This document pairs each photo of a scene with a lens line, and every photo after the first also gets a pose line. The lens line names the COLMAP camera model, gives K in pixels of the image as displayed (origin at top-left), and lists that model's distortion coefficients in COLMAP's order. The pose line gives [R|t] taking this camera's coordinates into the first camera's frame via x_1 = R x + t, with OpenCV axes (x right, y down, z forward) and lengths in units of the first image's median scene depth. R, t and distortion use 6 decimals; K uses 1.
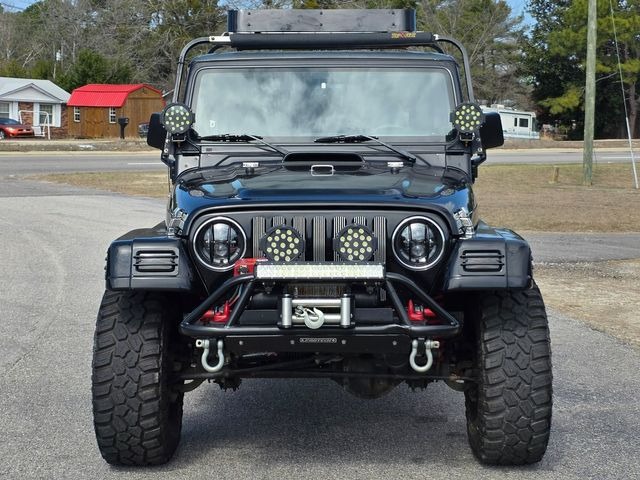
lens RADIAL K [[1246.9, 0, 329.2], [0, 1246.9, 238.6], [0, 0, 1]] dist [0.060058, 0.126343]
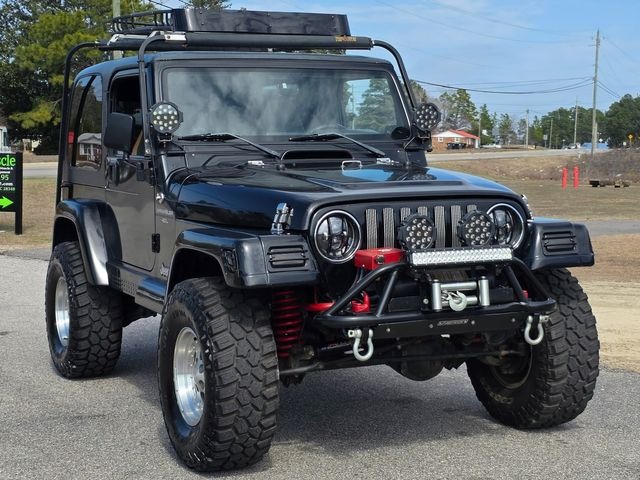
lens RADIAL K [[1246.9, 0, 329.2], [0, 1246.9, 238.6], [0, 0, 1]] dist [0.060058, 0.126343]
pose [[0.900597, -0.043171, 0.432506, -0.551969], [0.048792, 0.998807, -0.001903, 0.007507], [-0.431908, 0.022816, 0.901629, 0.089589]]
